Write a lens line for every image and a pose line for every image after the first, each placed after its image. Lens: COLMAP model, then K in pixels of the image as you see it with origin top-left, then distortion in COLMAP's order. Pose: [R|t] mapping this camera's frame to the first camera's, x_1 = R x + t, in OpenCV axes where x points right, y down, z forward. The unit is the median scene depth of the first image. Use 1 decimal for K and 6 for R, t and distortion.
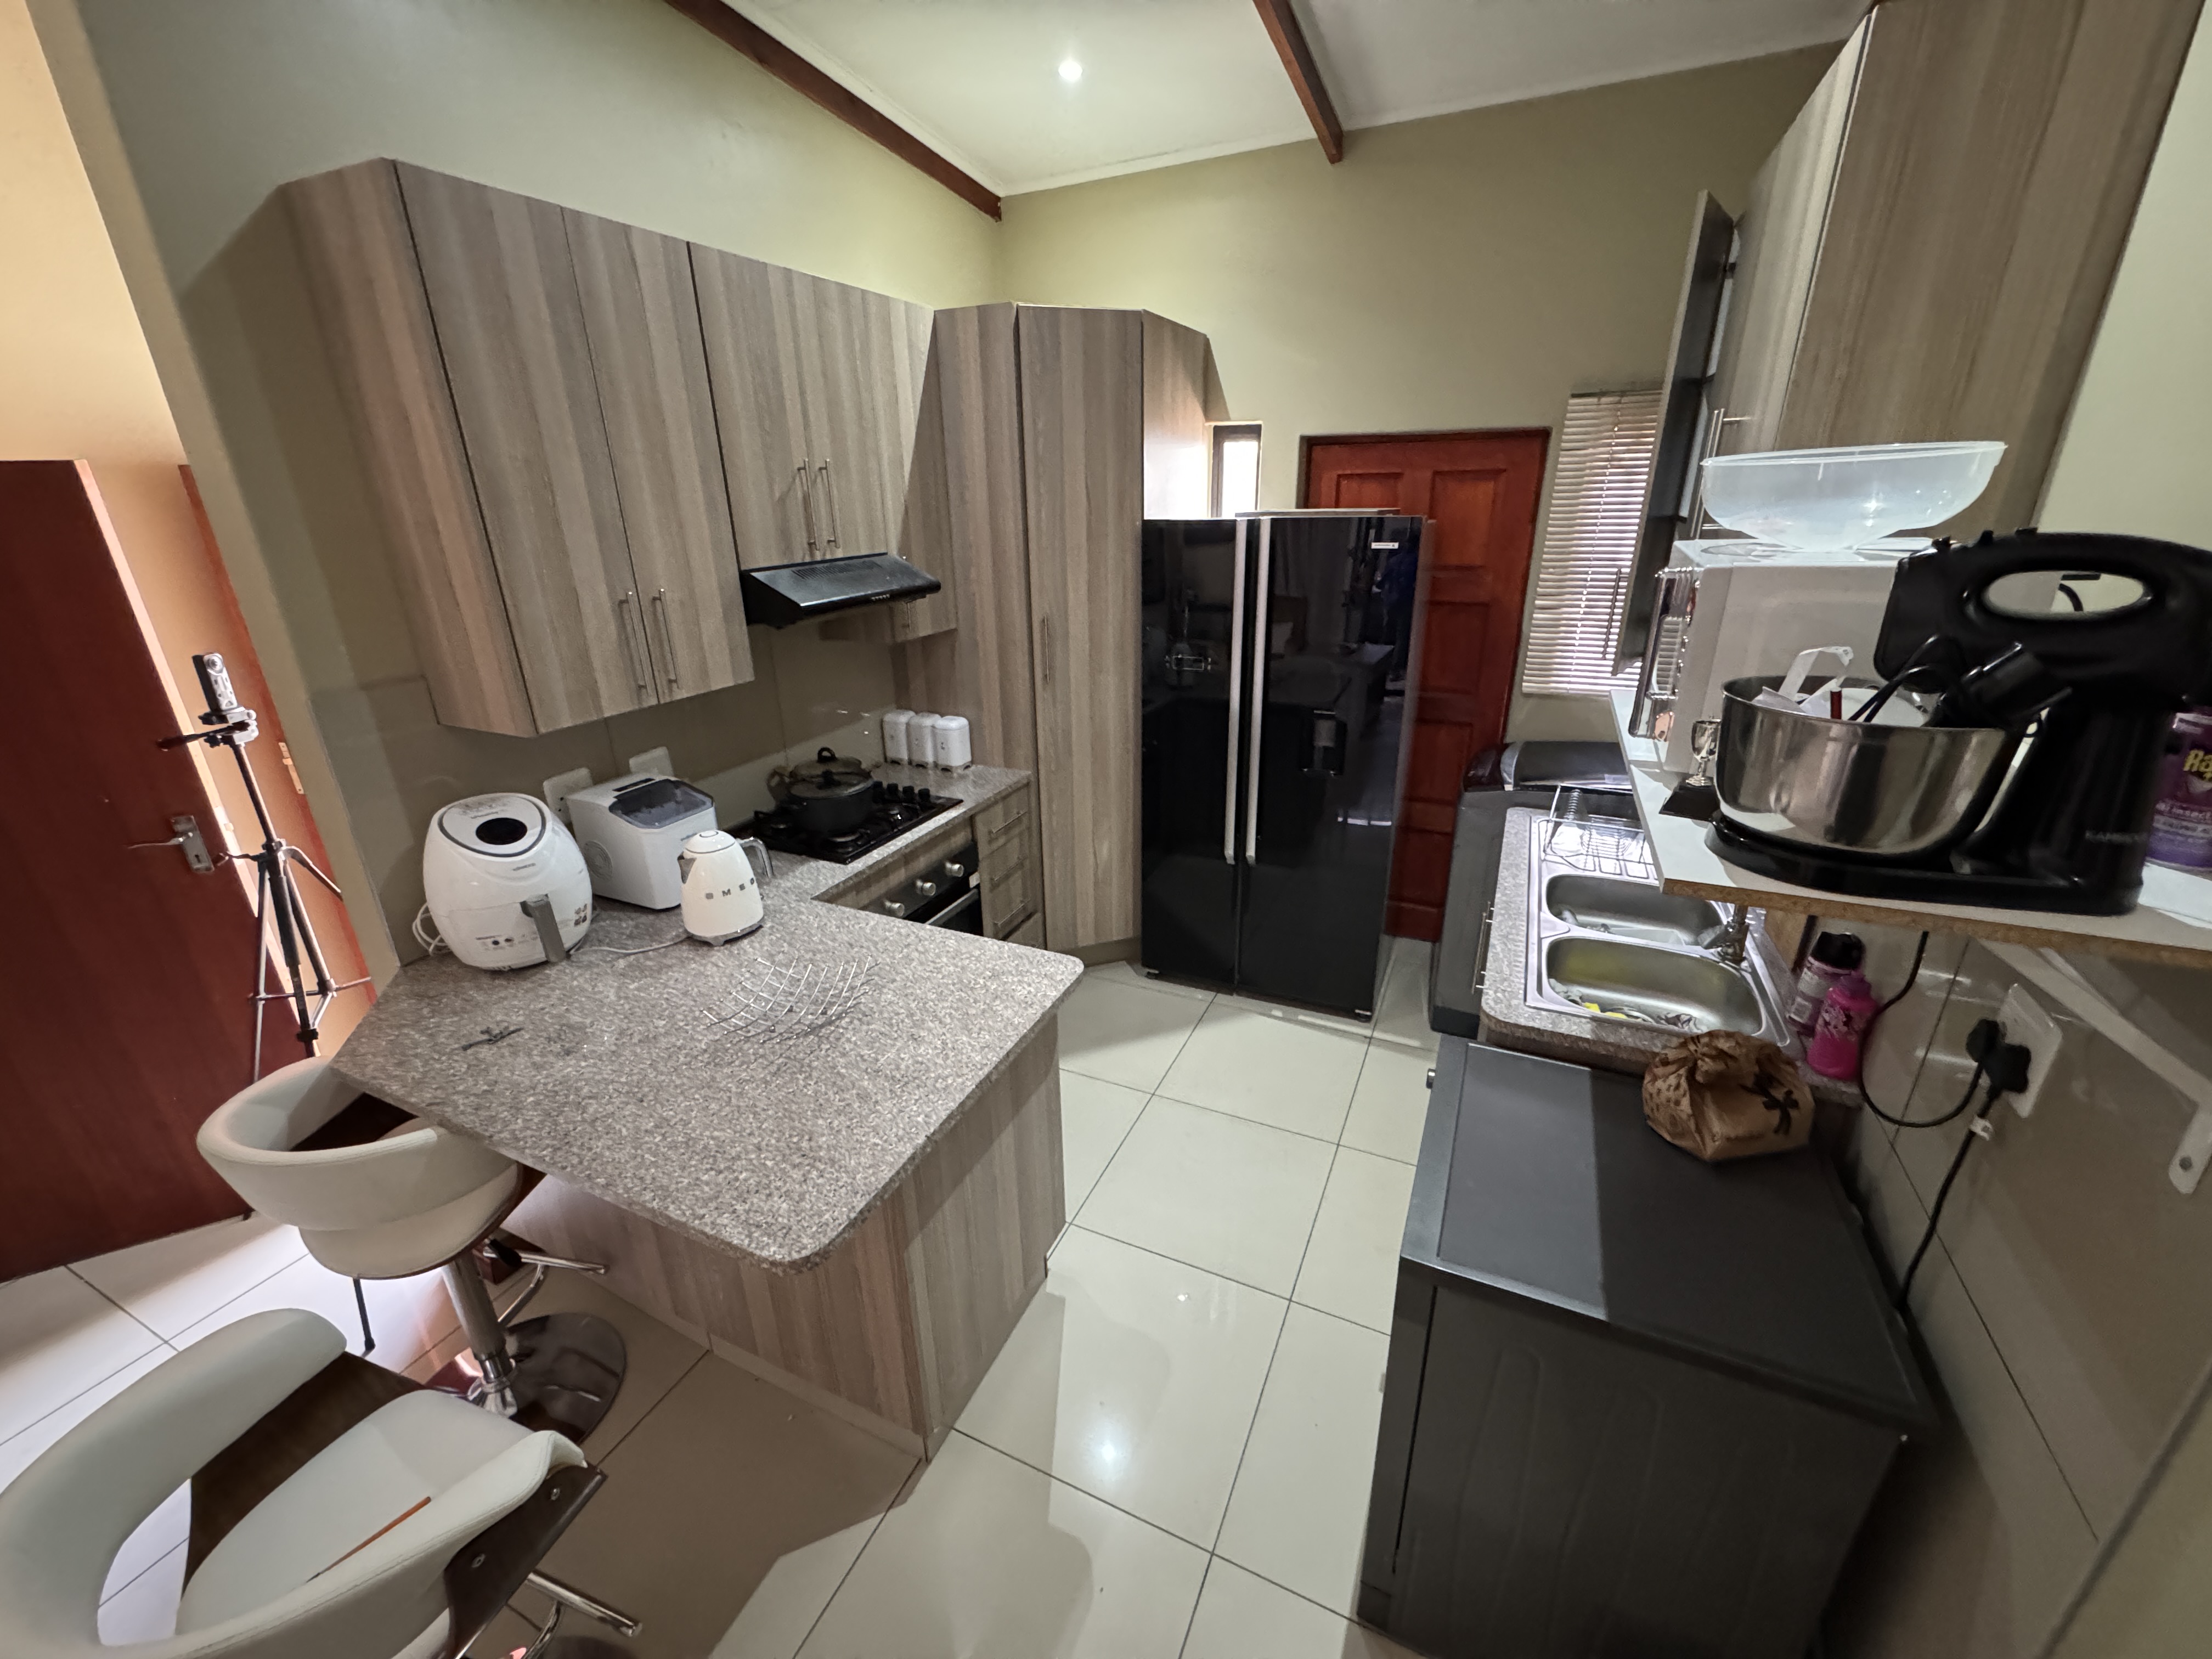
lens RADIAL K [[881.9, 0, 1103.1], [0, 881.9, 825.4], [0, 0, 1]] dist [-0.001463, -0.000584]
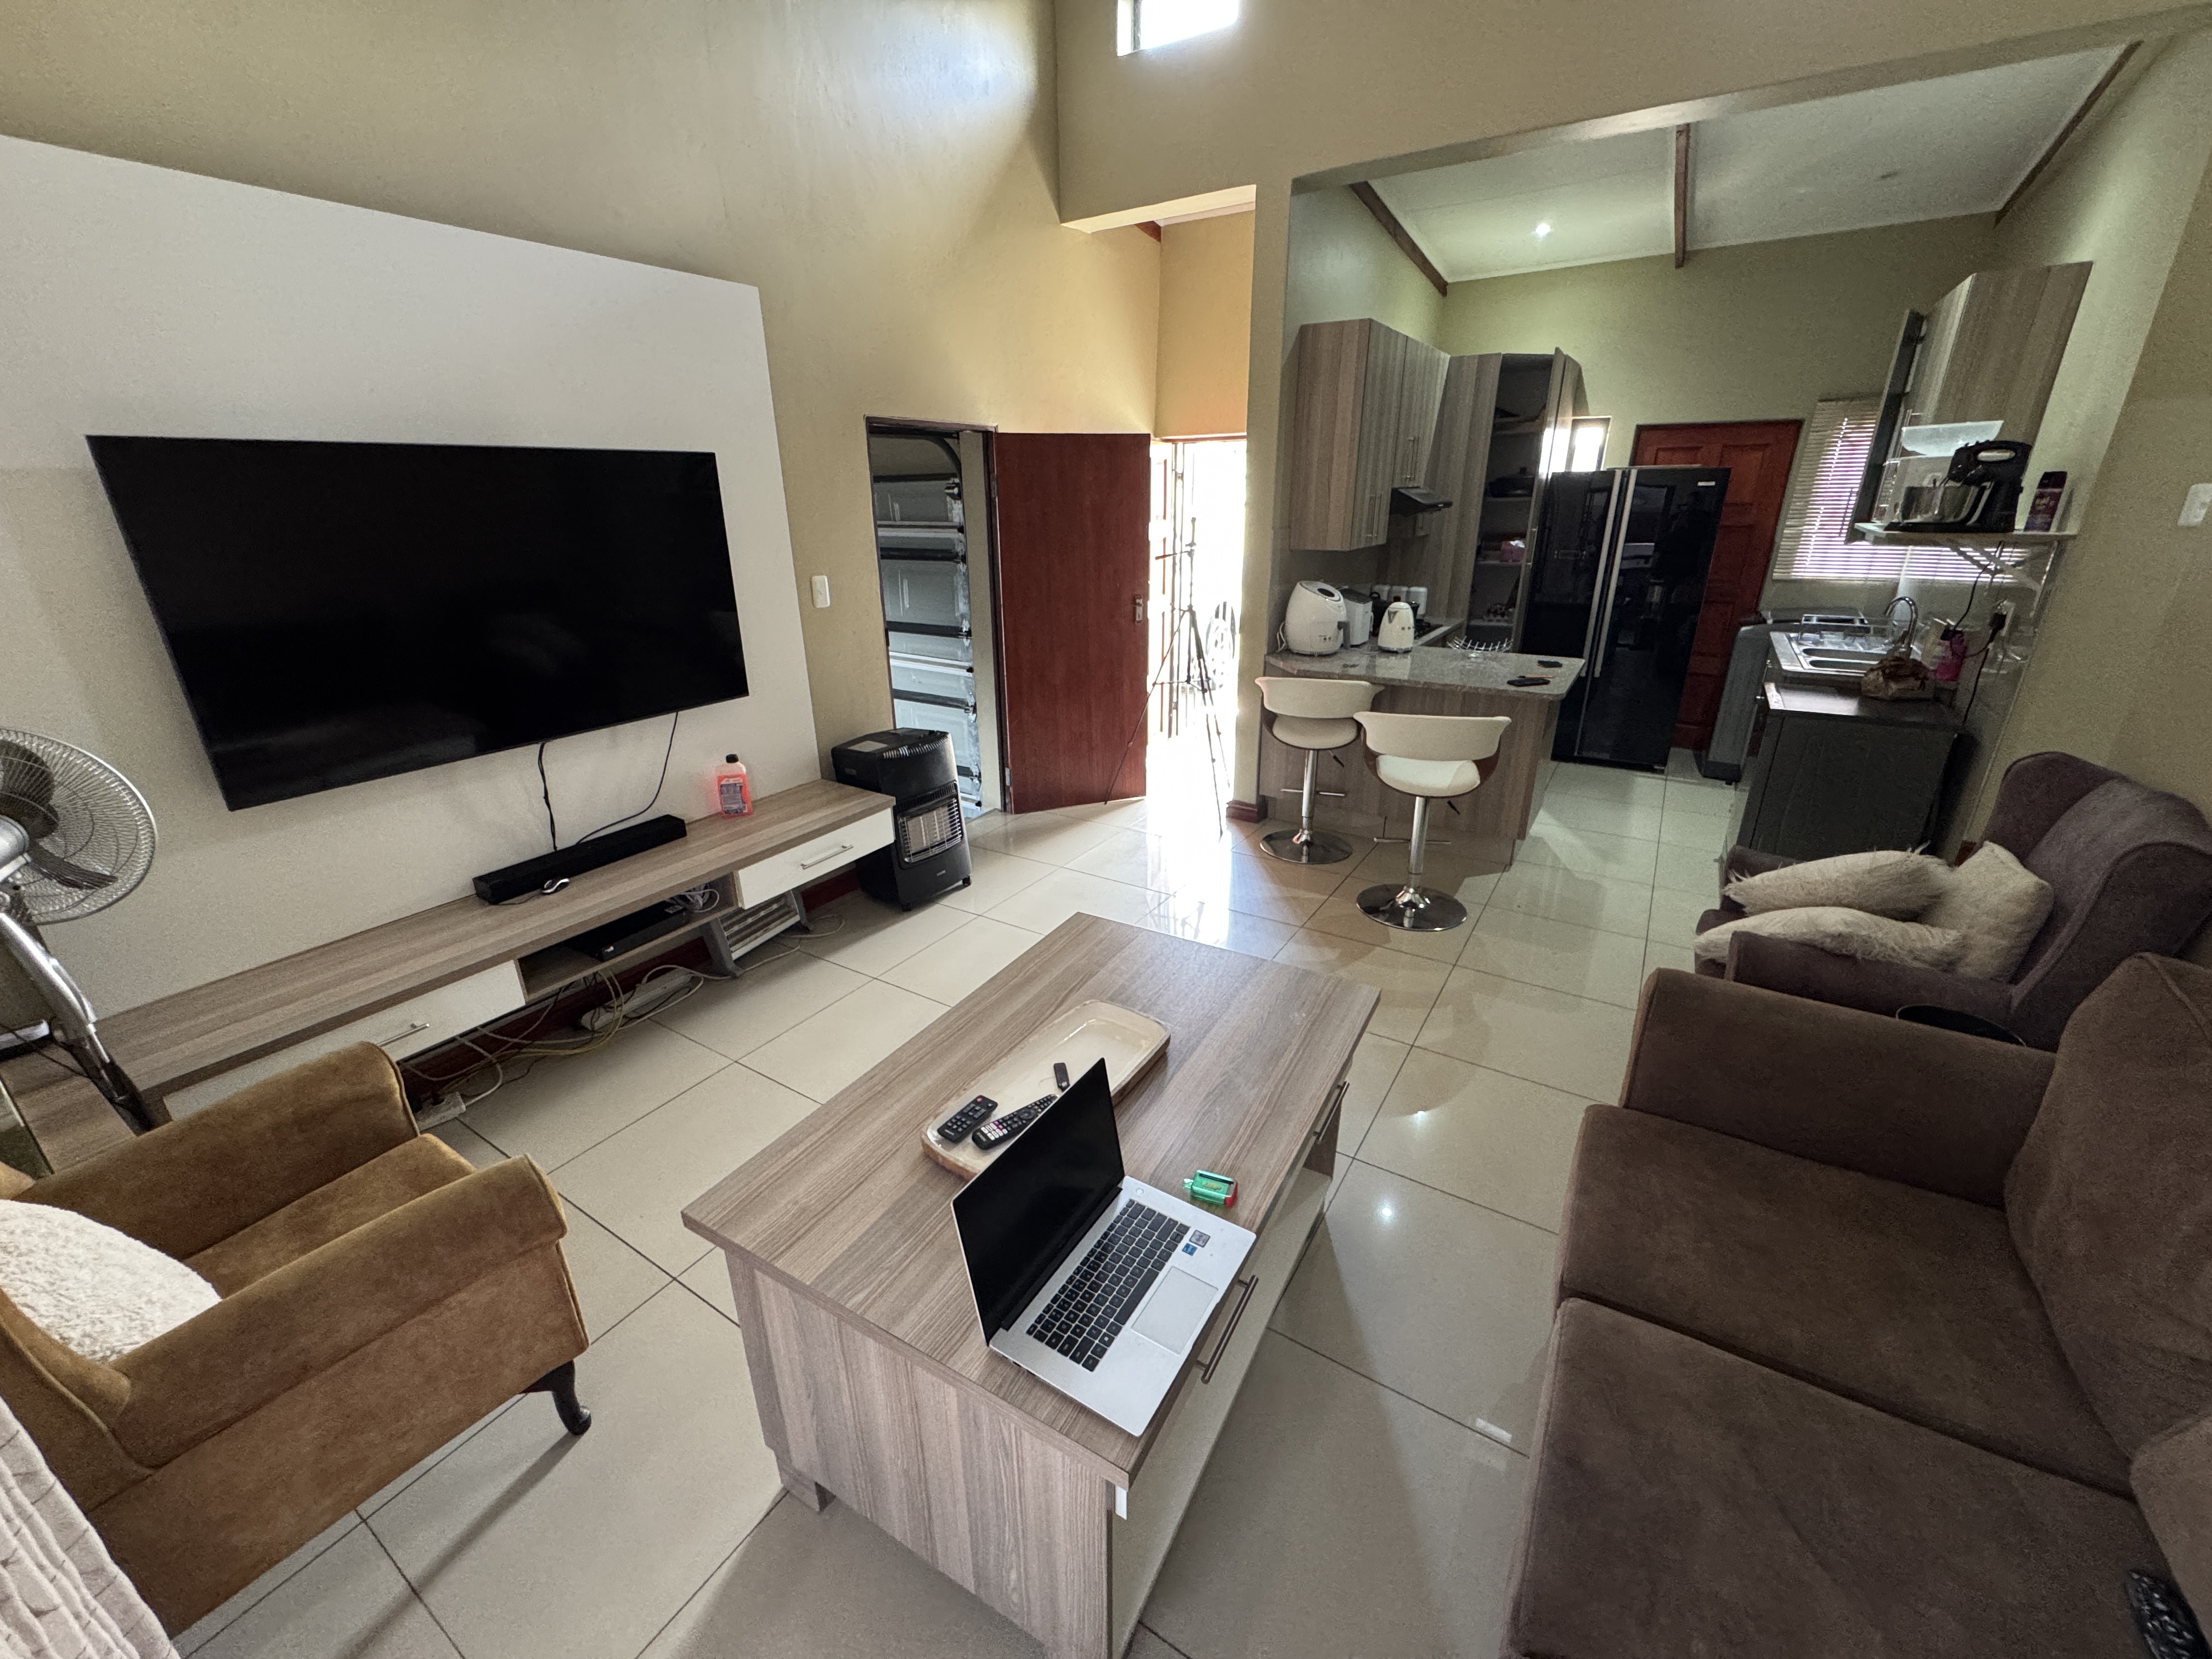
lens RADIAL K [[881.9, 0, 1103.1], [0, 881.9, 825.4], [0, 0, 1]] dist [-0.001463, -0.000584]
pose [[0.991325, 0.052768, -0.120374, -0.624711], [-0.052554, 0.998606, 0.004960, 0.420750], [0.120468, 0.001409, 0.992716, -0.907061]]
